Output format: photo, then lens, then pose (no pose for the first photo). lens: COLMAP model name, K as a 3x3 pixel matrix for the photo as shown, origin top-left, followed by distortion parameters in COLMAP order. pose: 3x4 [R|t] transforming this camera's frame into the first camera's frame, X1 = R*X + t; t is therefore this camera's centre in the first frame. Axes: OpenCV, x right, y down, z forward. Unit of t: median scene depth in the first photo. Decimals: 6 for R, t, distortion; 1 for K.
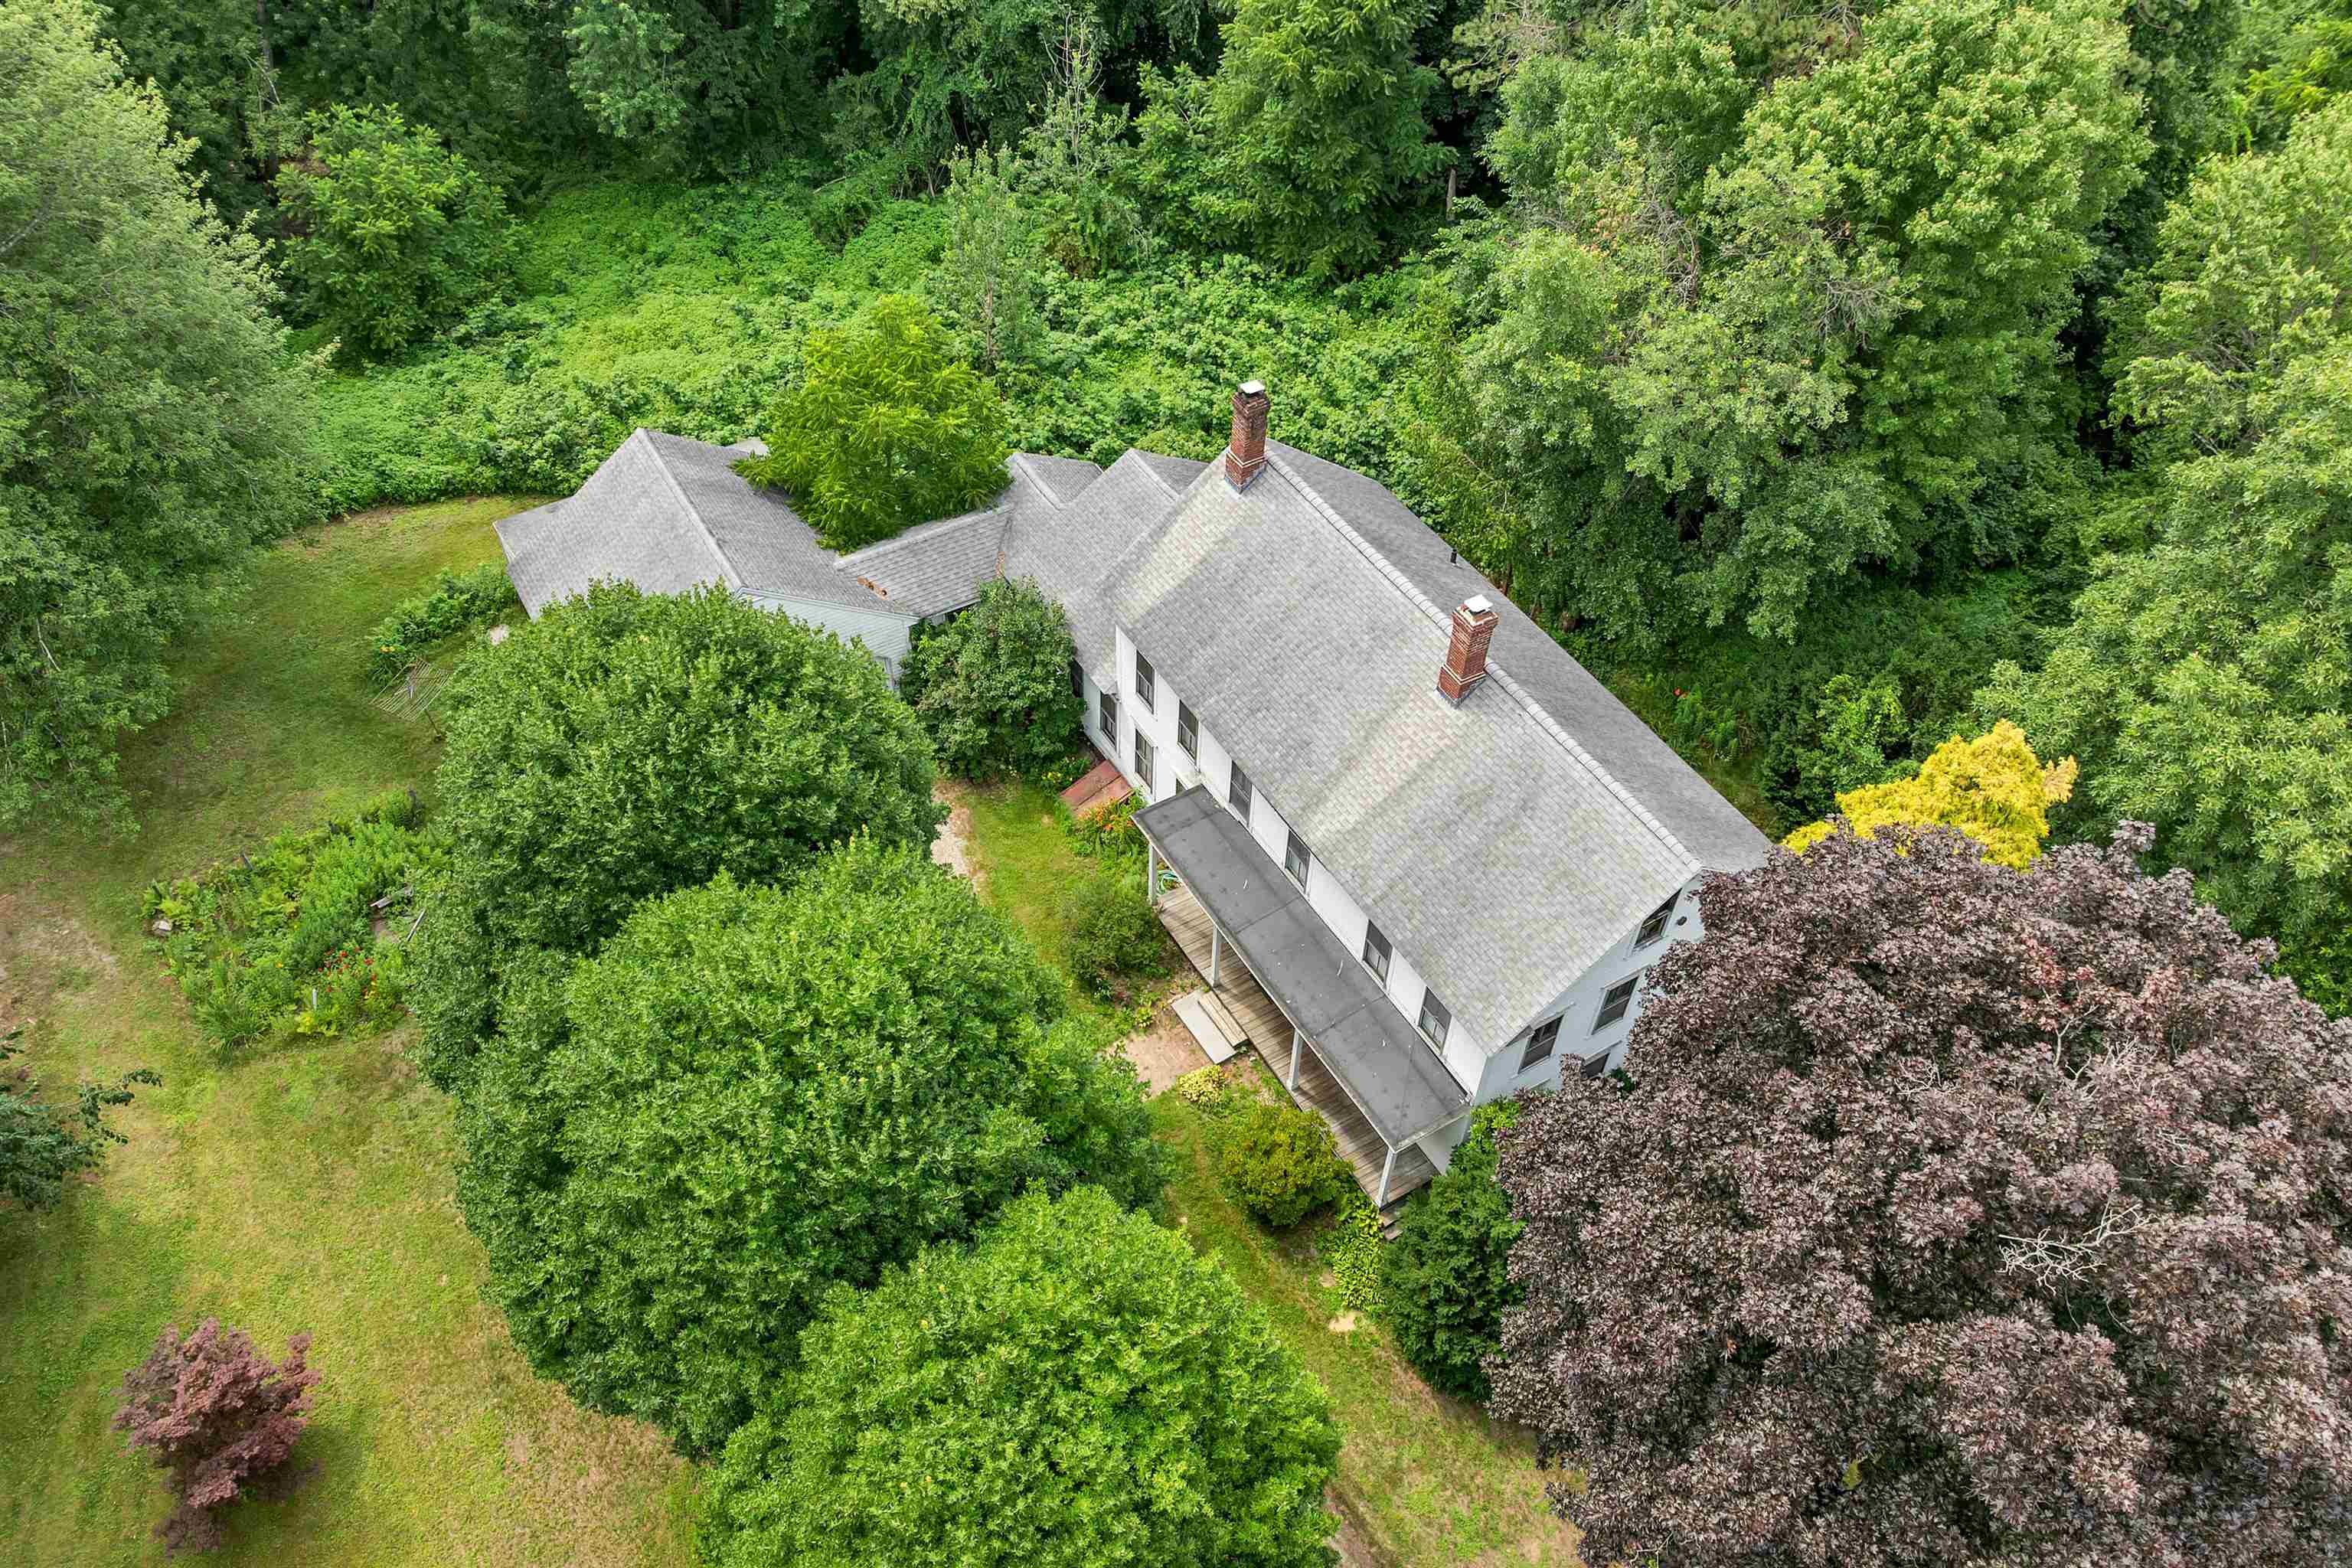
lens RADIAL K [[1586.2, 0, 1176.0], [0, 1586.2, 784.0], [0, 0, 1]] dist [-0.045565, 0.003446]
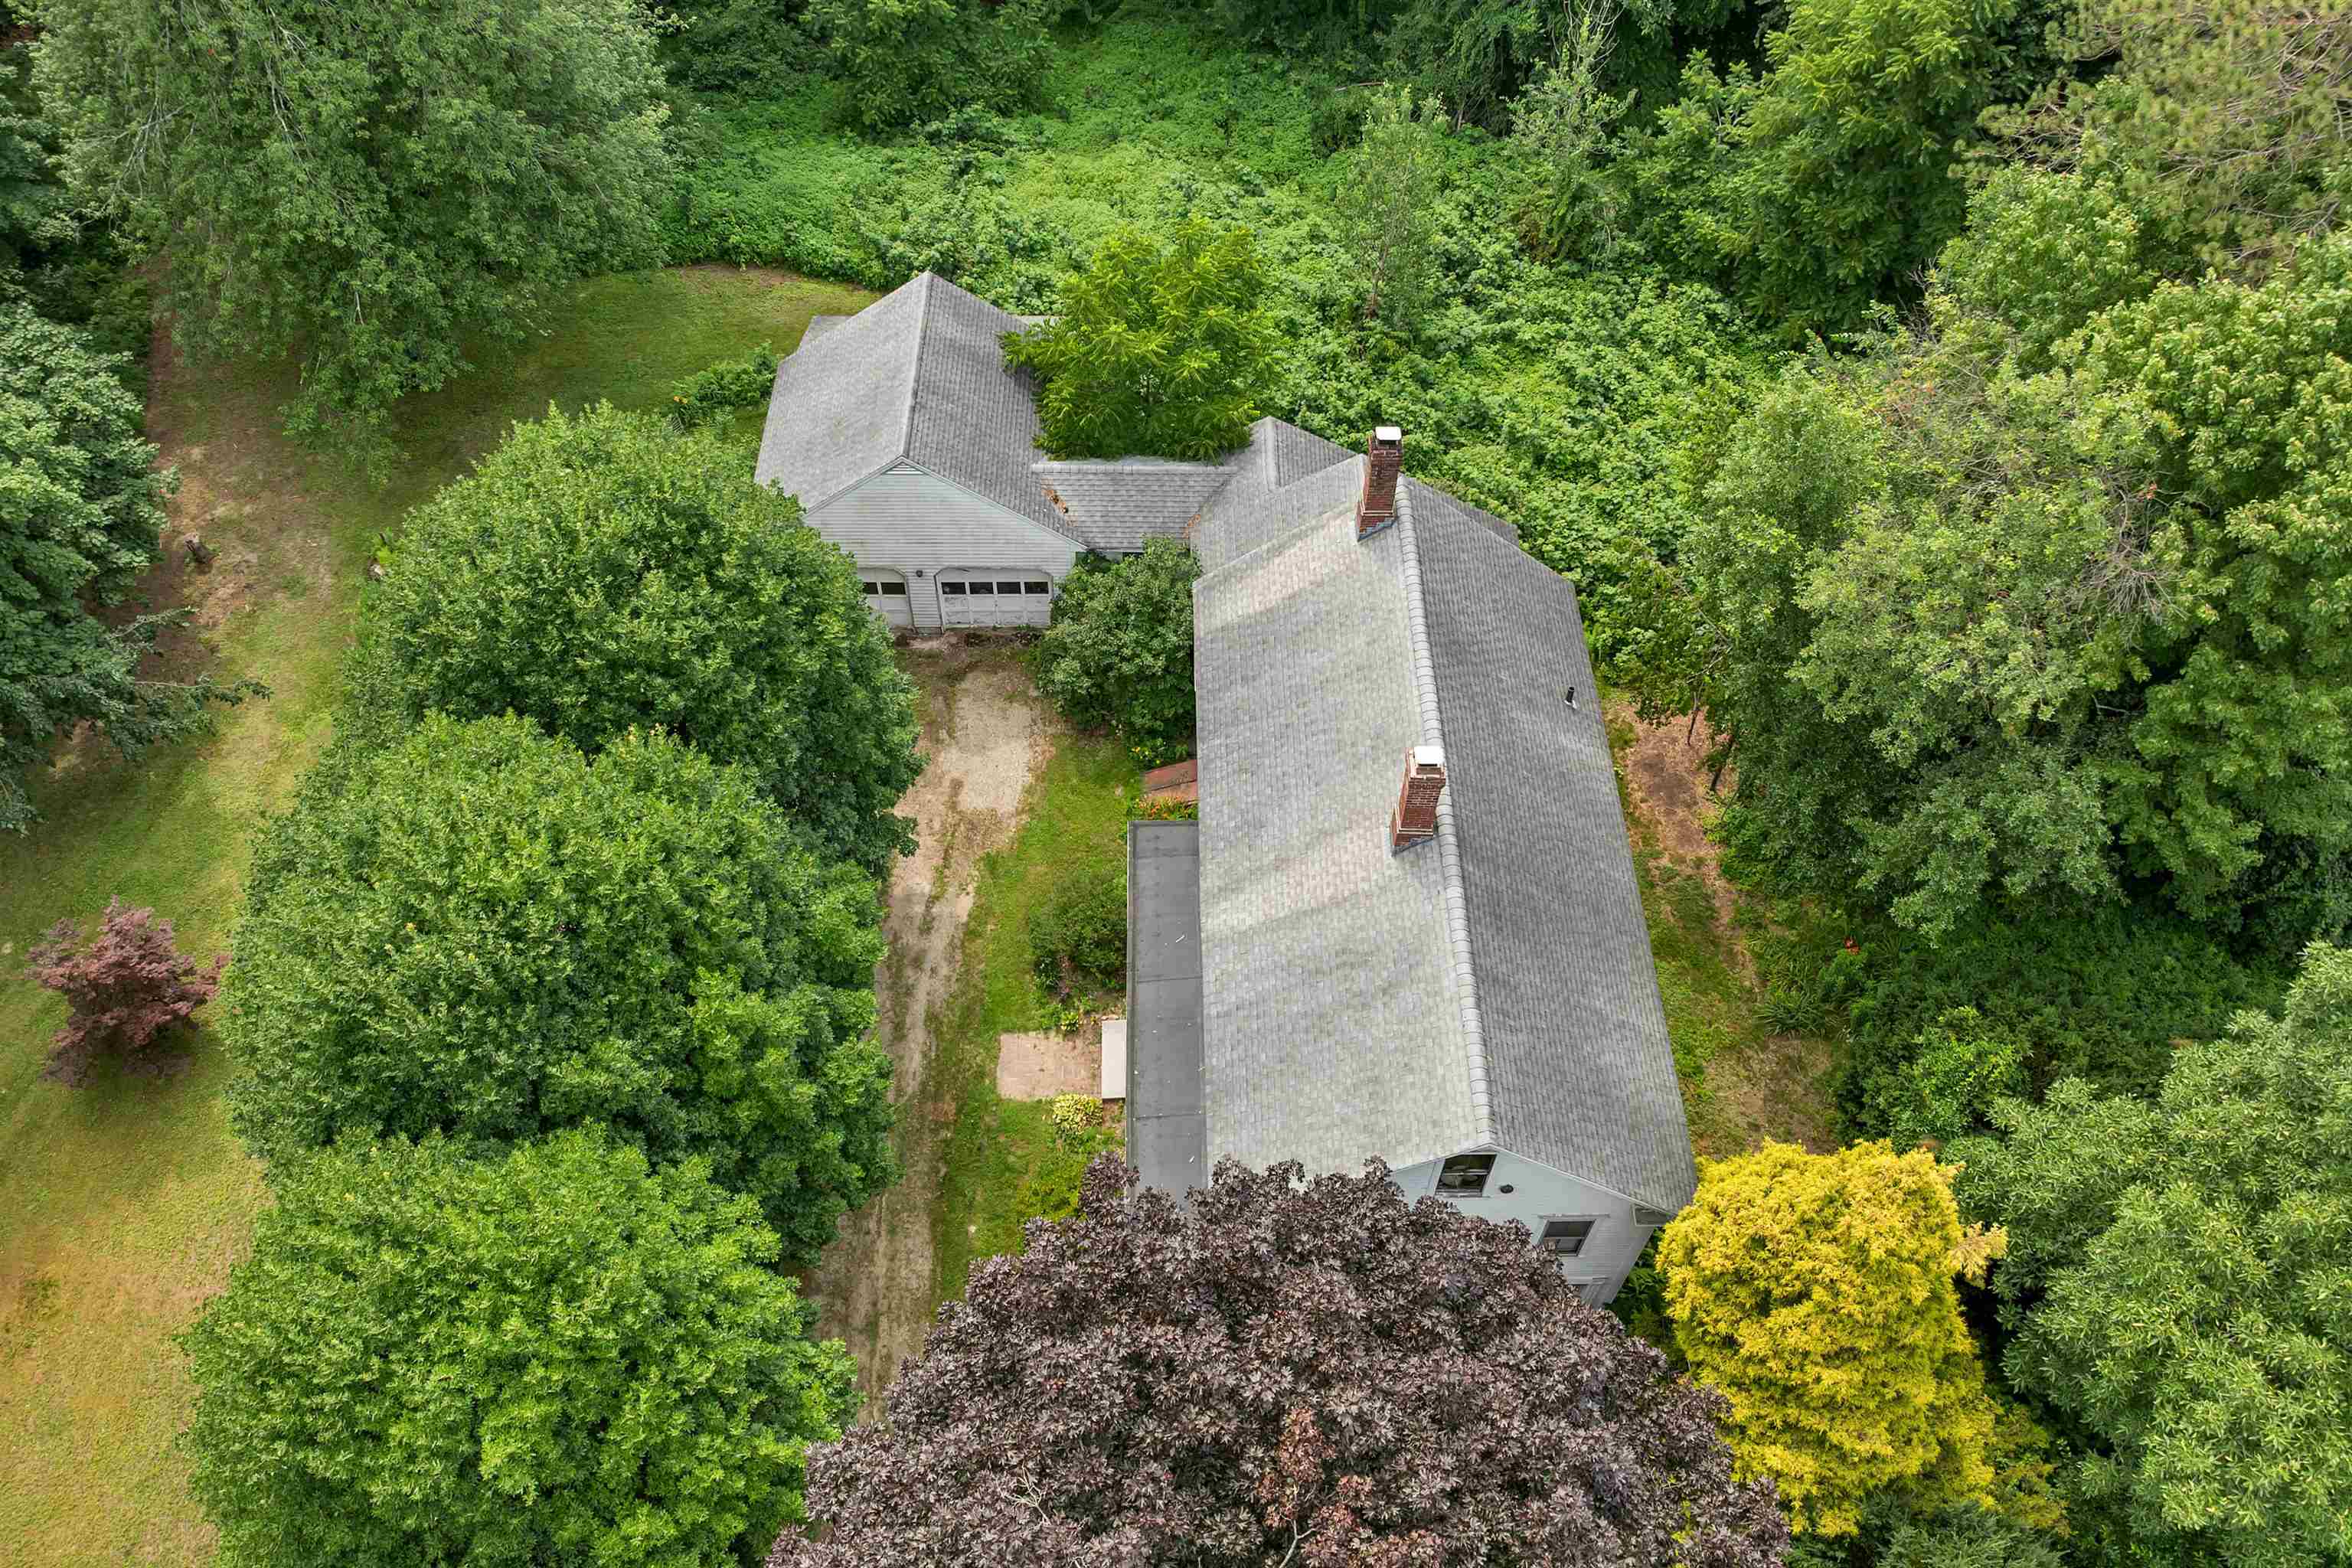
lens RADIAL K [[1631.7, 0, 1176.0], [0, 1631.7, 784.0], [0, 0, 1]] dist [-0.037739, -0.001378]
pose [[0.876388, 0.387256, -0.286317, 0.218031], [-0.373122, 0.921850, 0.104753, -0.092566], [0.304507, 0.015027, 0.952391, 0.068991]]
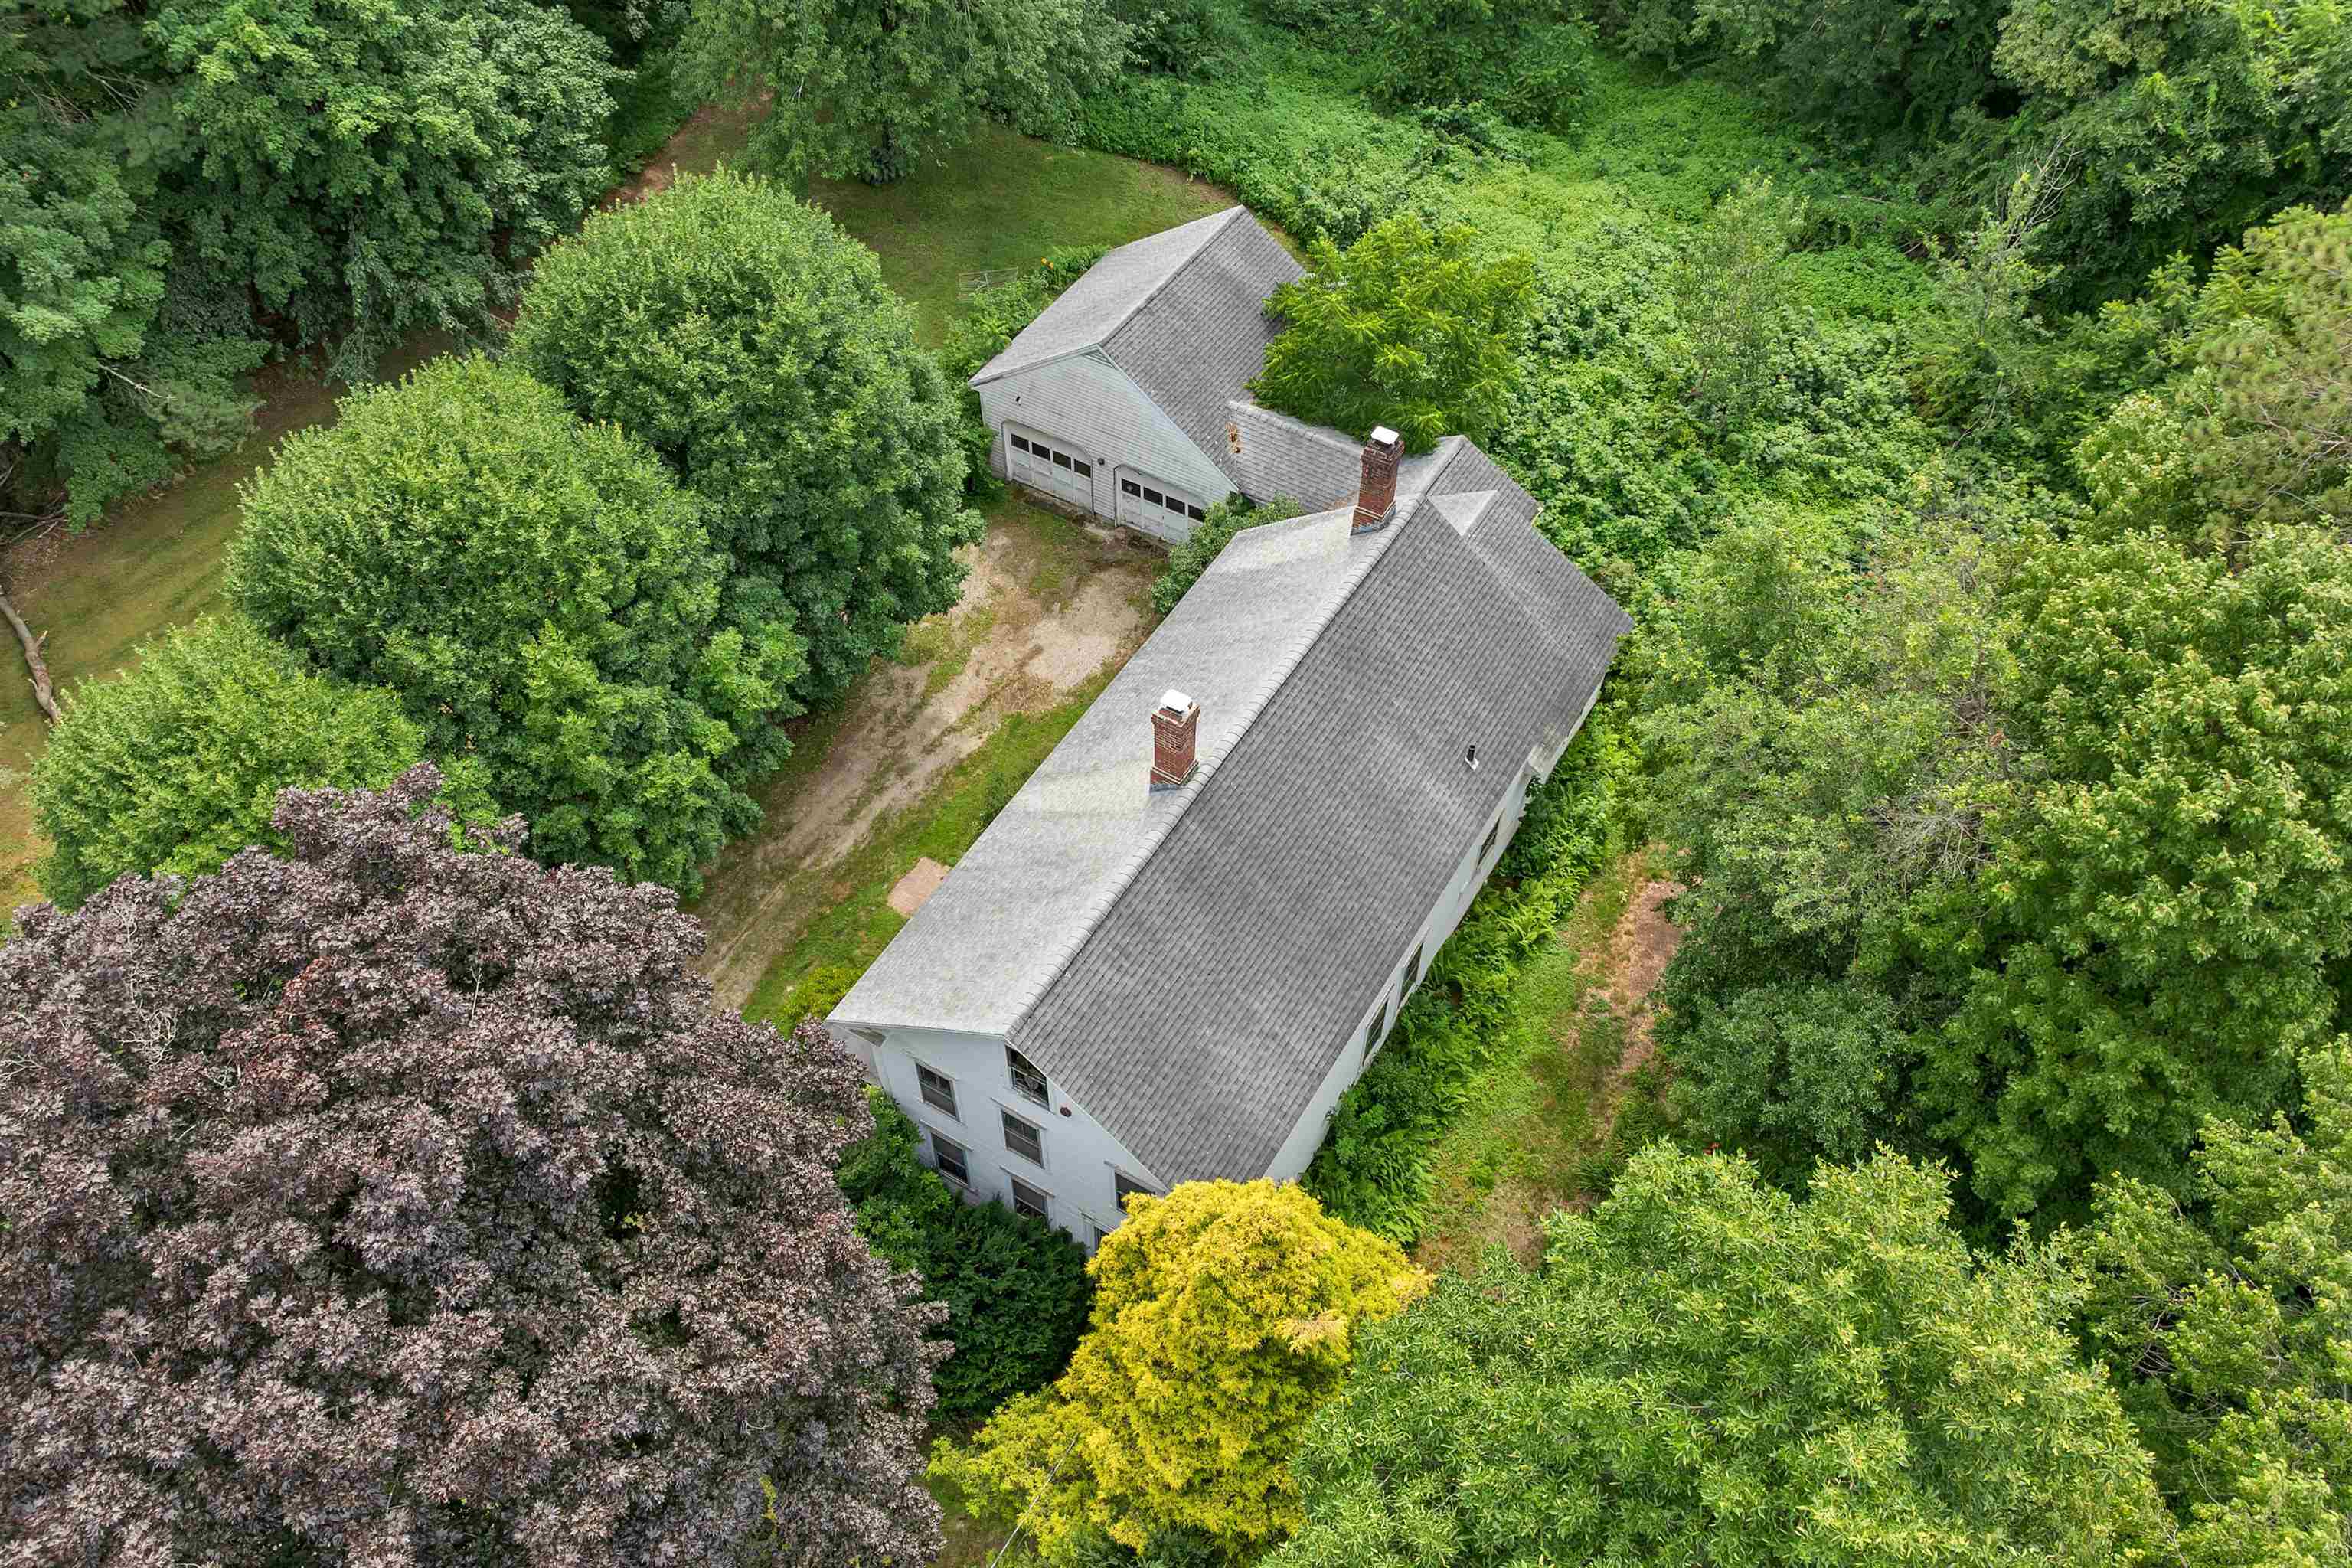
lens RADIAL K [[1631.7, 0, 1176.0], [0, 1631.7, 784.0], [0, 0, 1]] dist [-0.037739, -0.001378]
pose [[0.518132, 0.683974, -0.513536, 0.461543], [-0.662190, 0.700807, 0.265281, -0.215099], [0.541335, 0.202608, 0.816031, 0.167445]]
